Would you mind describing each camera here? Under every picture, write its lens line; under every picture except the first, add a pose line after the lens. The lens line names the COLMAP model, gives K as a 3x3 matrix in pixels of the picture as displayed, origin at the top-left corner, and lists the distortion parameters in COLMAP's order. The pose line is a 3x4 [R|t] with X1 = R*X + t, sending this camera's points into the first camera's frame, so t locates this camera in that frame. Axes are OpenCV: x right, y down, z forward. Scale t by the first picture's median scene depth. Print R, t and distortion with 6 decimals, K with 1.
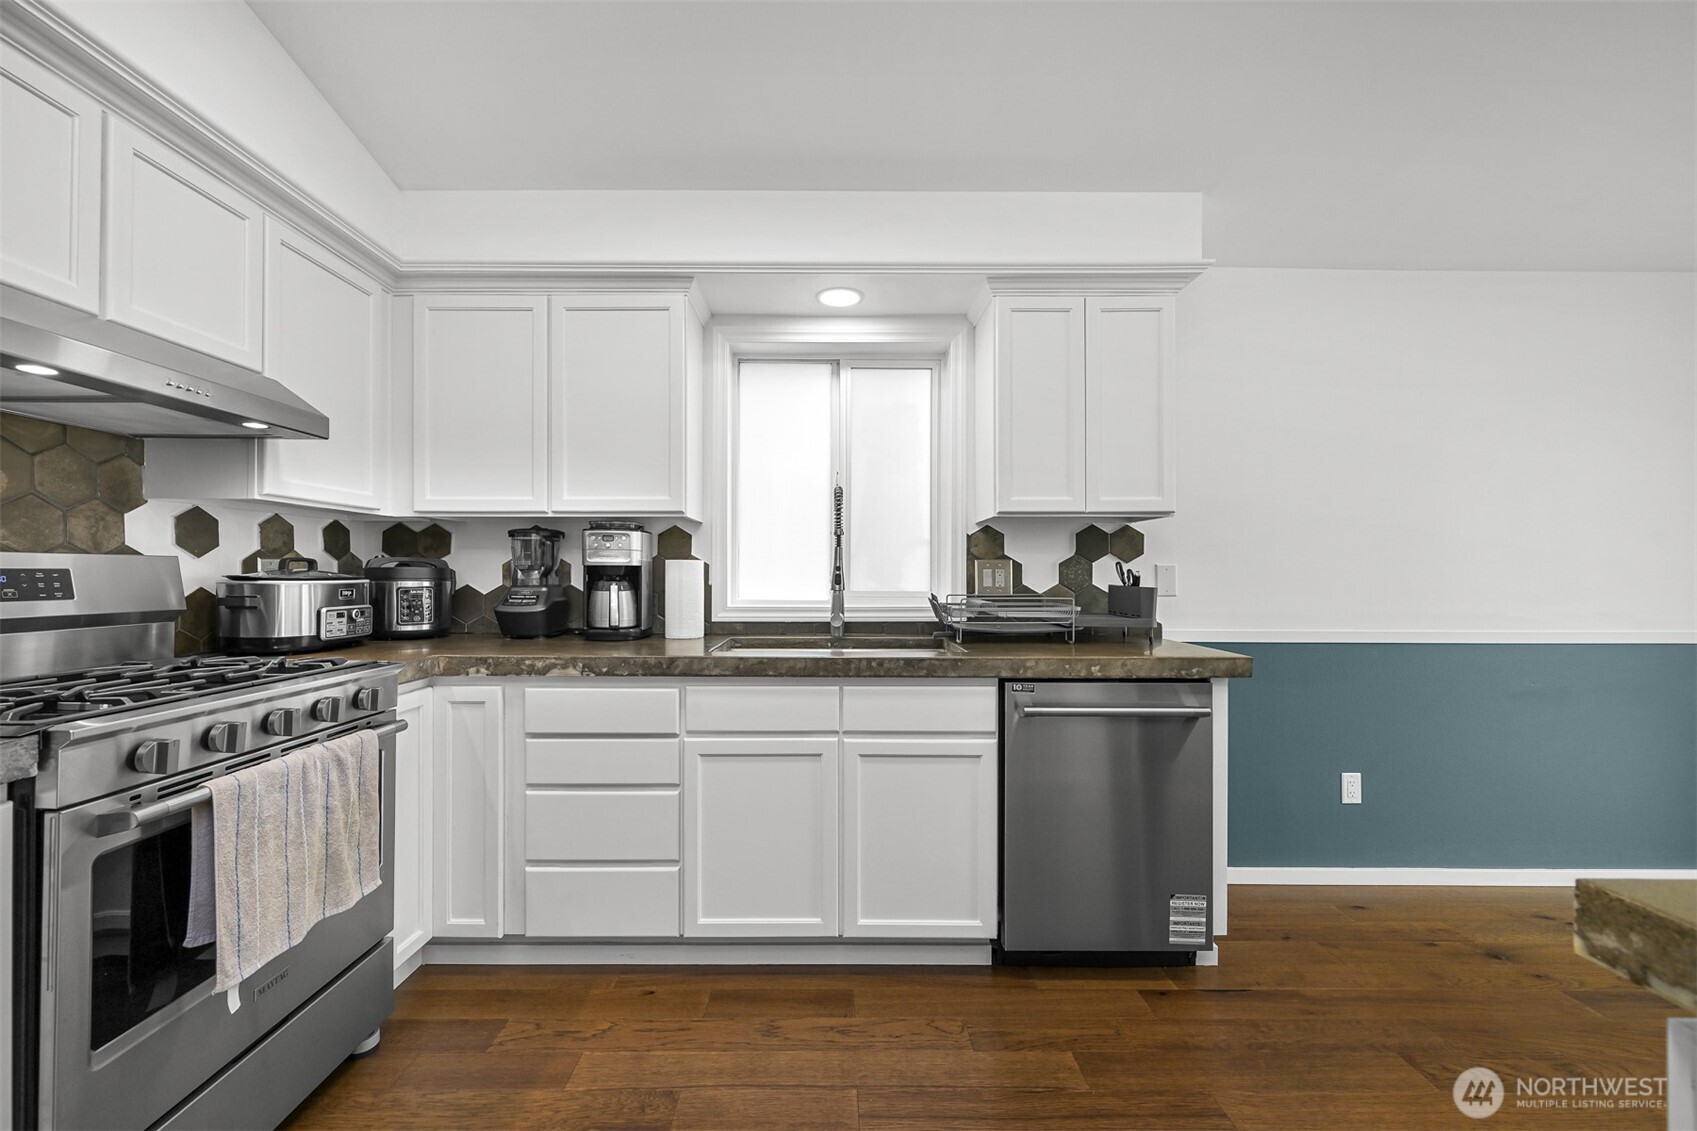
lens RADIAL K [[680.4, 0, 836.6], [0, 680.4, 569.6], [0, 0, 1]] dist [-0.000694, 0.000362]
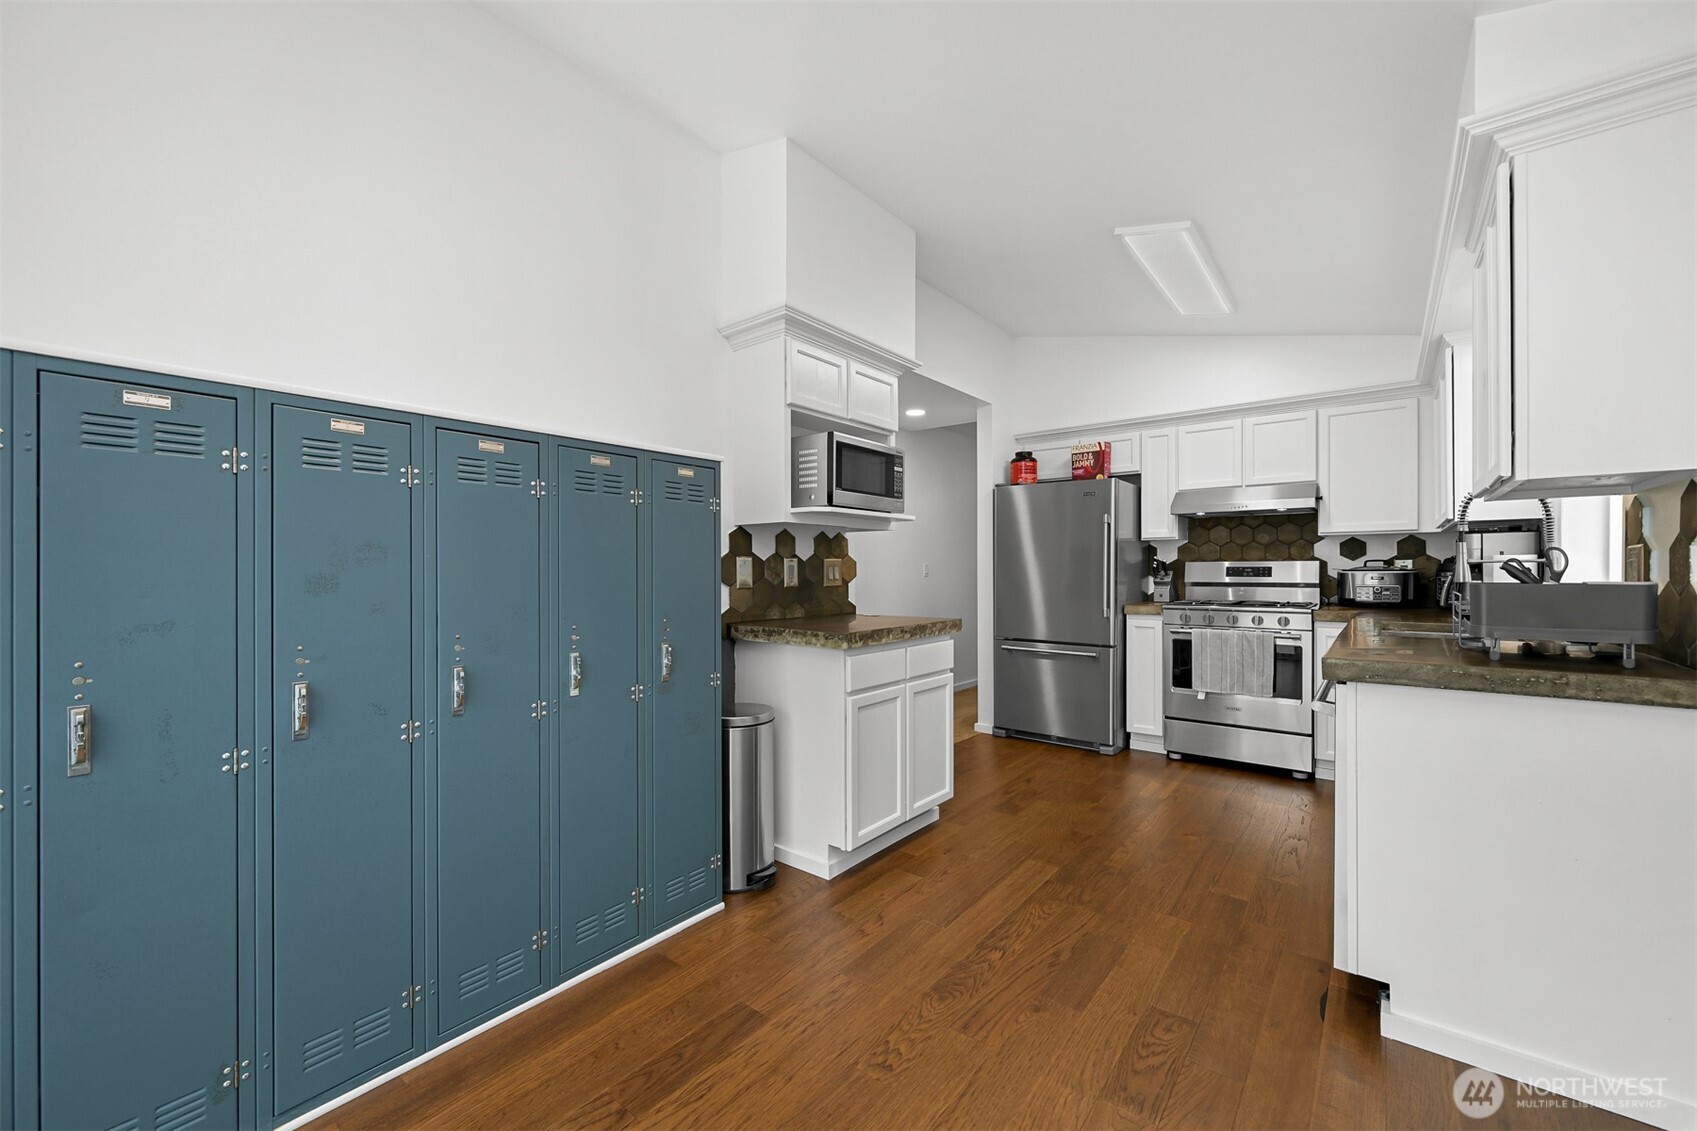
lens RADIAL K [[680.4, 0, 845.4], [0, 680.4, 573.4], [0, 0, 1]] dist [-0.000694, 0.000362]
pose [[-0.631301, 0.003892, -0.775528, 1.696777], [0.006749, 0.999977, -0.000475, 0.012231], [0.775508, -0.005534, -0.631313, 1.066081]]
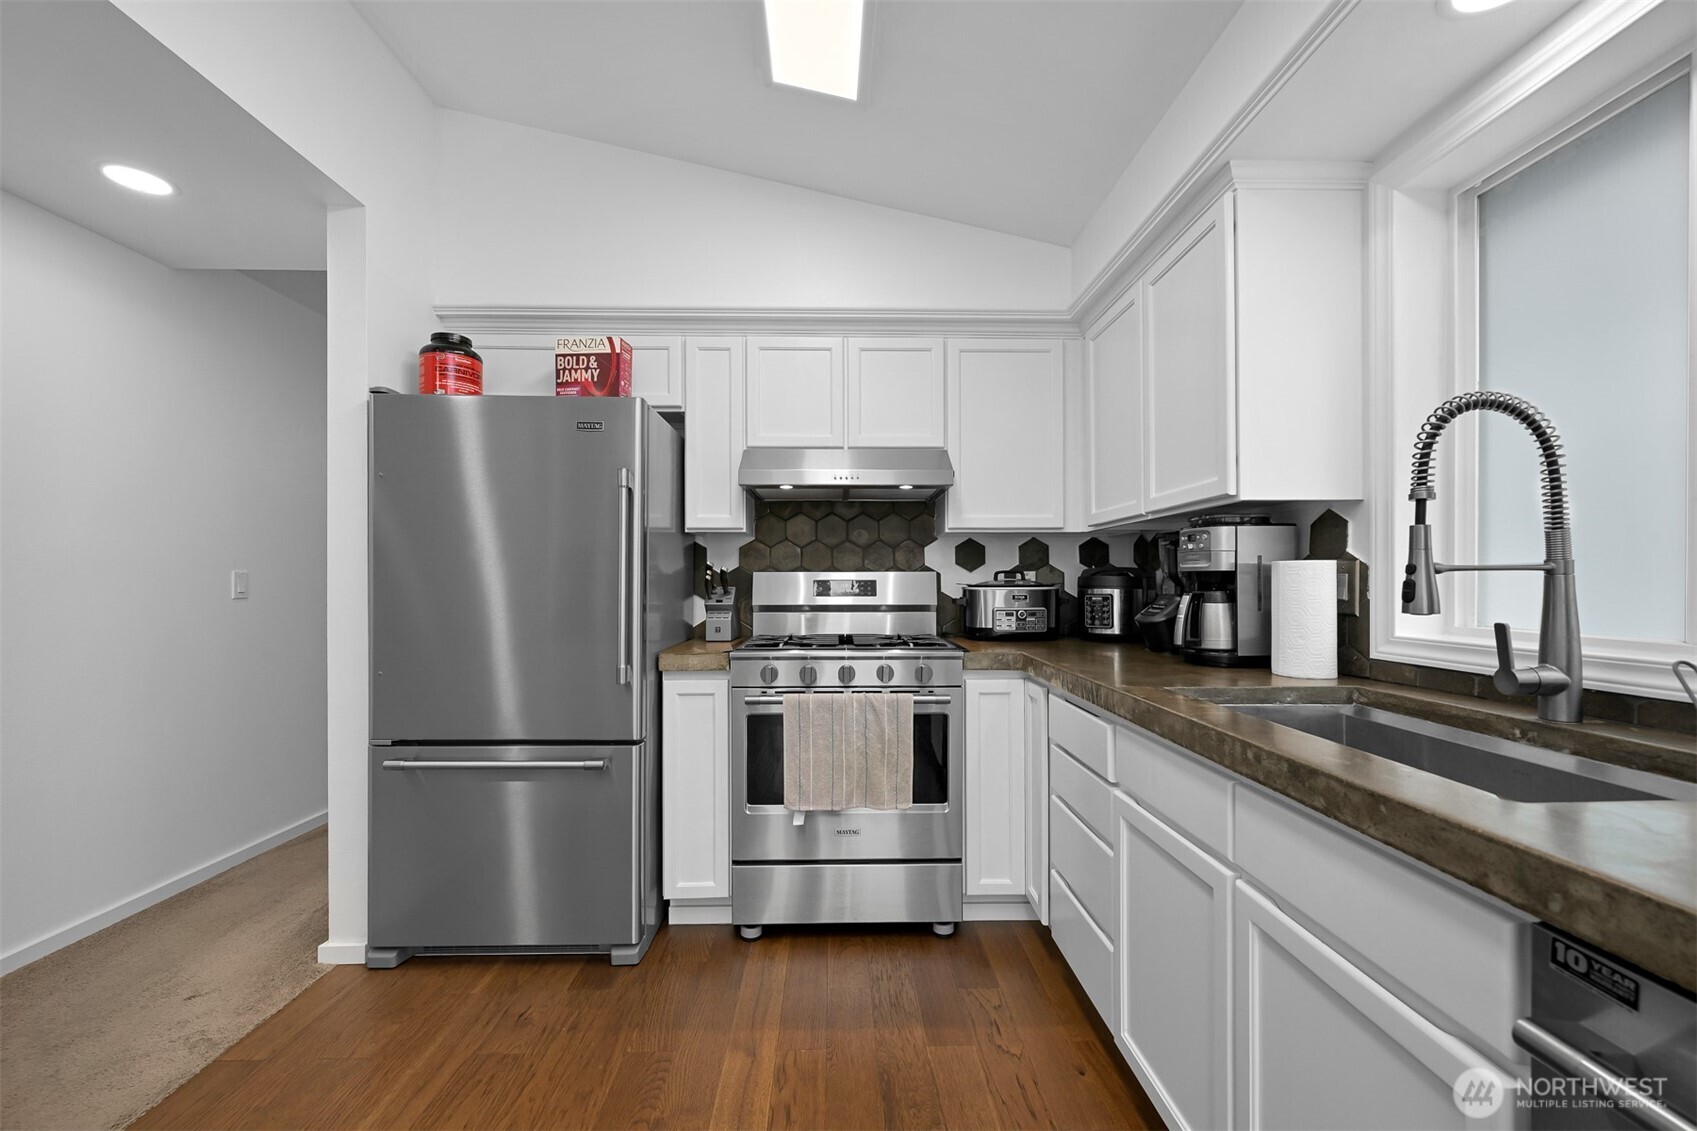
lens RADIAL K [[680.4, 0, 857.8], [0, 680.4, 580.2], [0, 0, 1]] dist [-0.000694, 0.000362]
pose [[0.023956, -0.005425, -0.999698, 0.557163], [0.008955, 0.999946, -0.005212, 0.006323], [0.999673, -0.008828, 0.024004, 0.679210]]
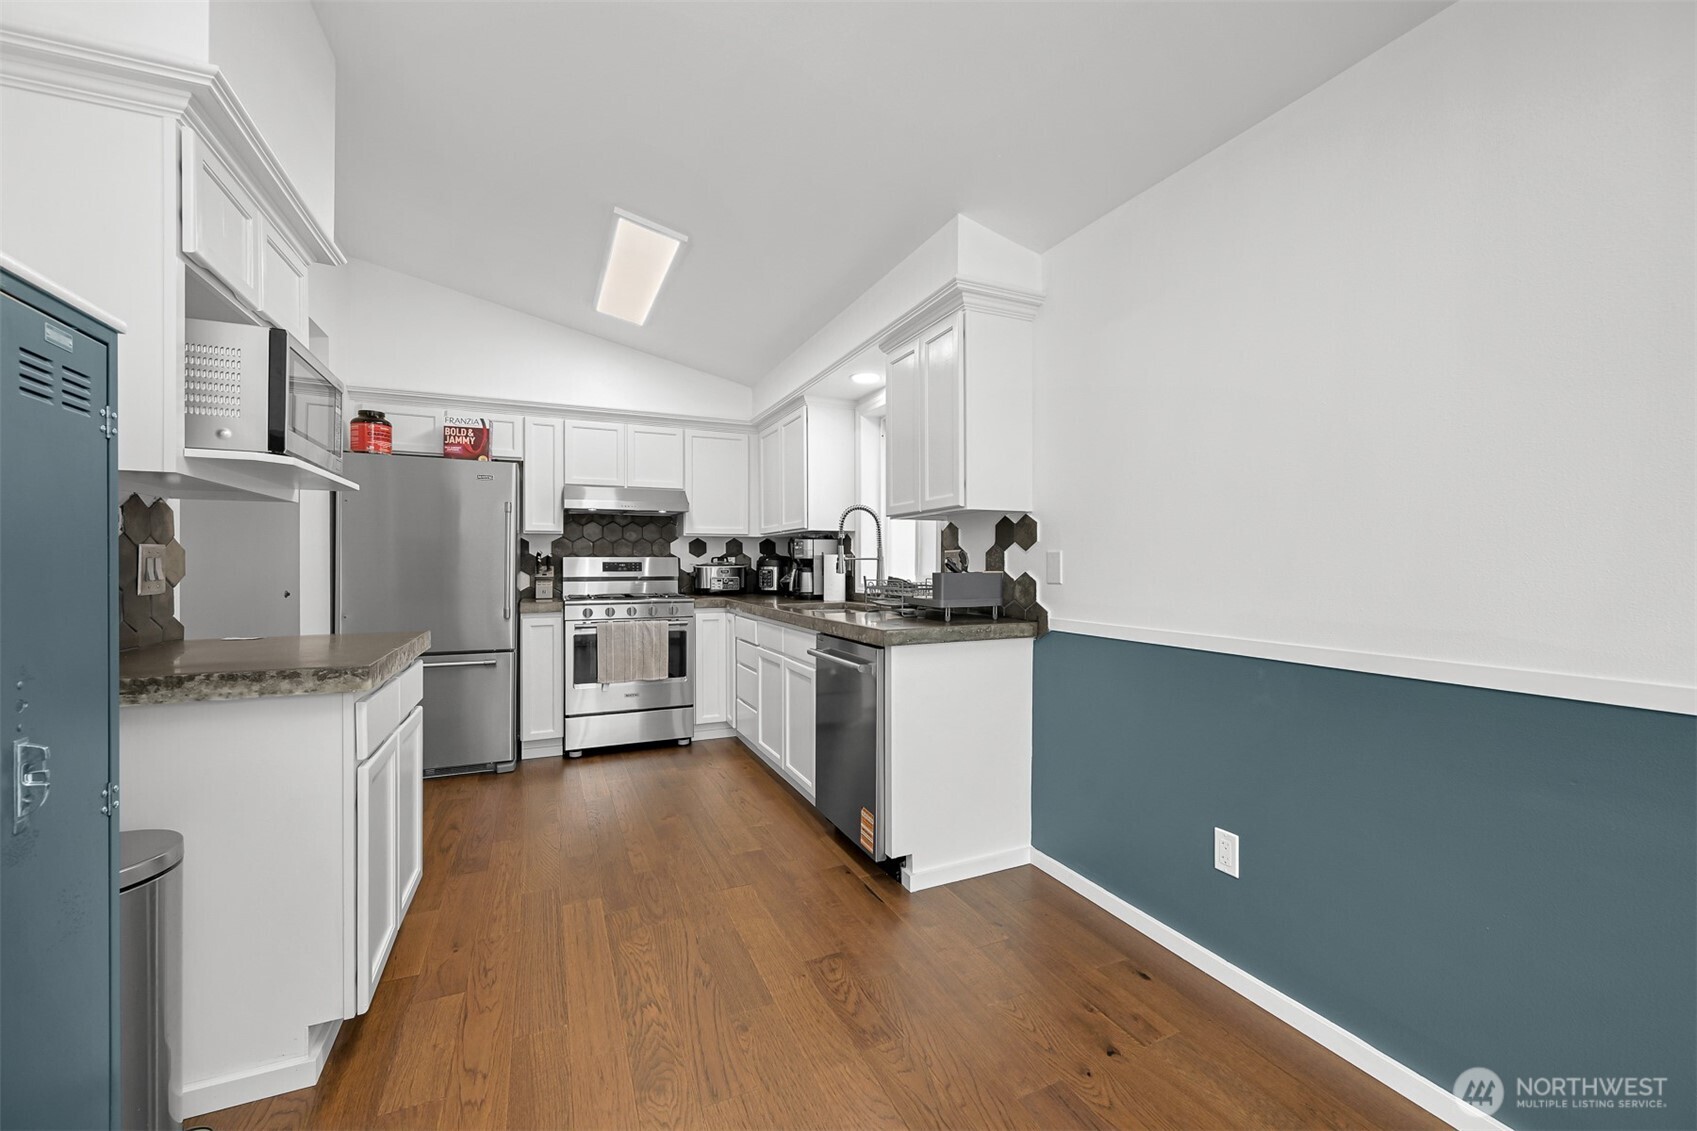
lens RADIAL K [[680.4, 0, 870.2], [0, 680.4, 565.9], [0, 0, 1]] dist [-0.000694, 0.000362]
pose [[0.424158, 0.000250, -0.905588, 1.678547], [0.008272, 0.999957, 0.004150, 0.009121], [0.905550, -0.009251, 0.424138, 0.460912]]
